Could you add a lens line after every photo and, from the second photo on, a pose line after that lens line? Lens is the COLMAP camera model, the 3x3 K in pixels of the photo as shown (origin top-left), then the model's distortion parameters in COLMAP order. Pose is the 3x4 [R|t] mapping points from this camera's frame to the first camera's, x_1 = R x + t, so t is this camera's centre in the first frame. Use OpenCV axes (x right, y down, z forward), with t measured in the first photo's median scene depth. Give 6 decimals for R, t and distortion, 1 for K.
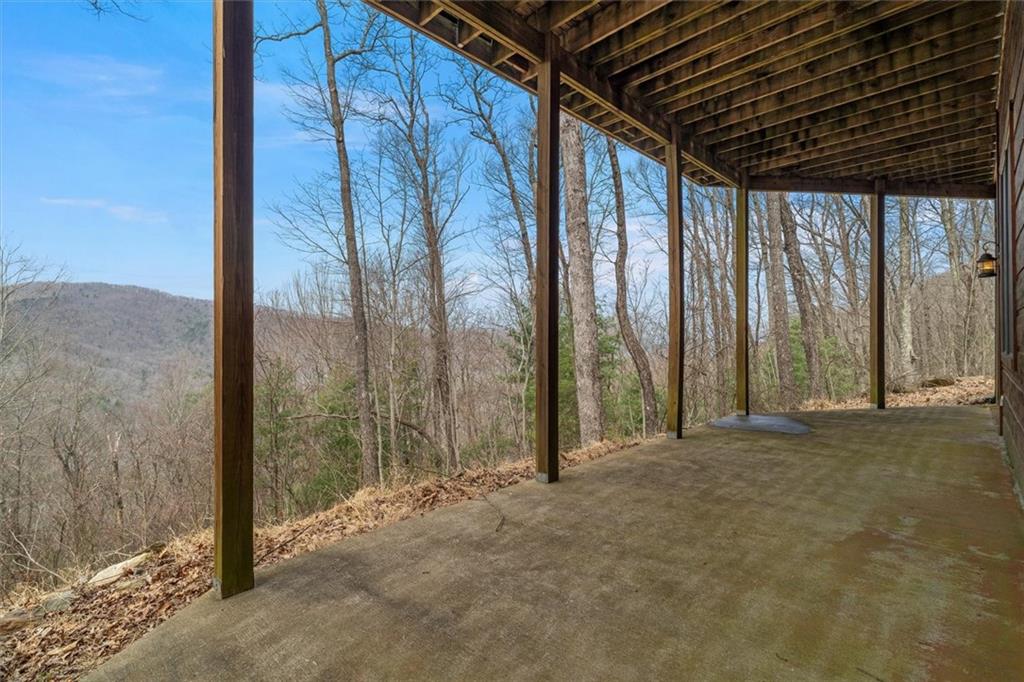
lens RADIAL K [[467.1, 0, 512.0], [0, 467.1, 341.0], [0, 0, 1]] dist [-0.006467, -0.000274]
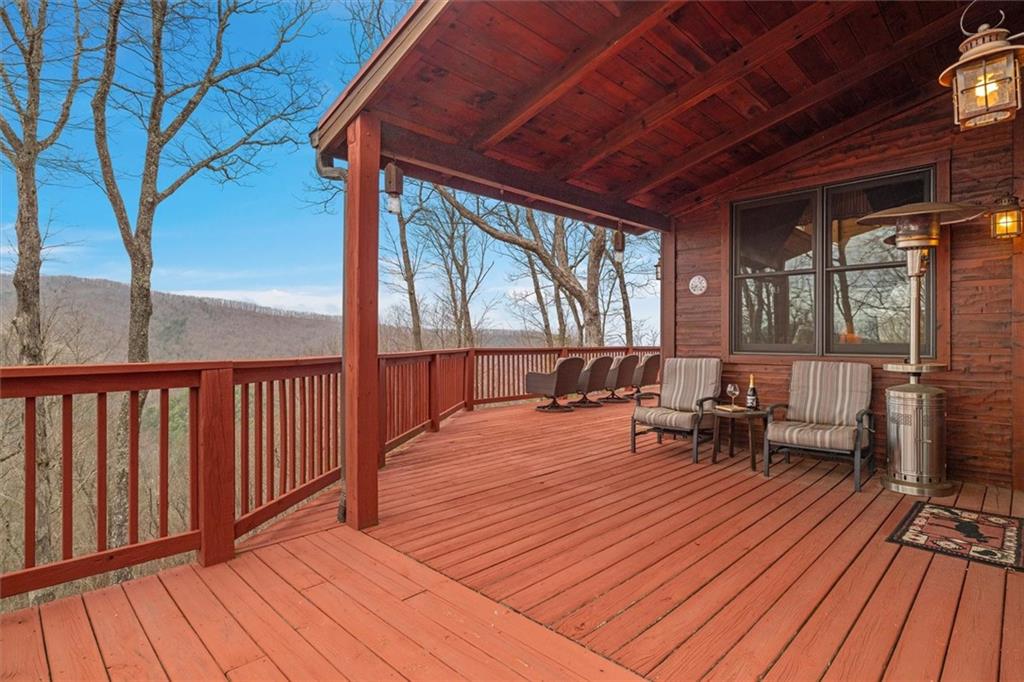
lens RADIAL K [[515.0, 0, 511.8], [0, 515.0, 336.3], [0, 0, 1]] dist [-0.004350, -0.000685]
pose [[0.999947, 0.009318, -0.004315, -0.030357], [-0.009339, 0.999944, -0.004979, -0.109495], [0.004269, 0.005019, 0.999978, -0.151673]]
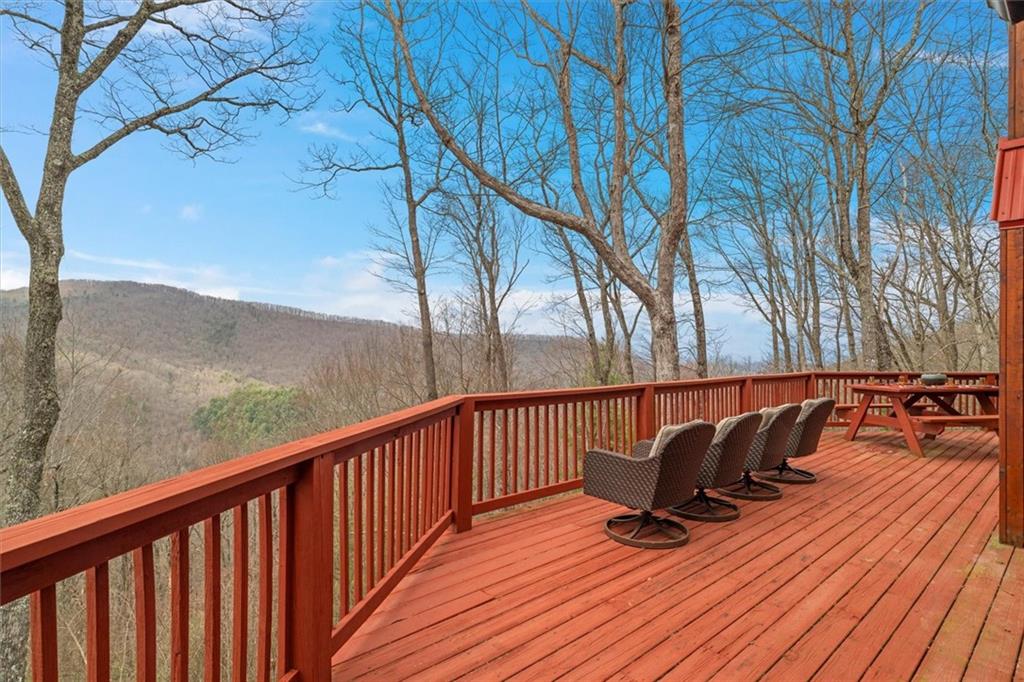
lens RADIAL K [[508.6, 0, 512.0], [0, 508.6, 341.0], [0, 0, 1]] dist [-0.005126, -0.000106]
pose [[0.997040, 0.017408, -0.074892, -0.032339], [-0.017791, 0.999832, -0.004455, -0.116262], [0.074802, 0.005774, 0.997182, -0.029640]]
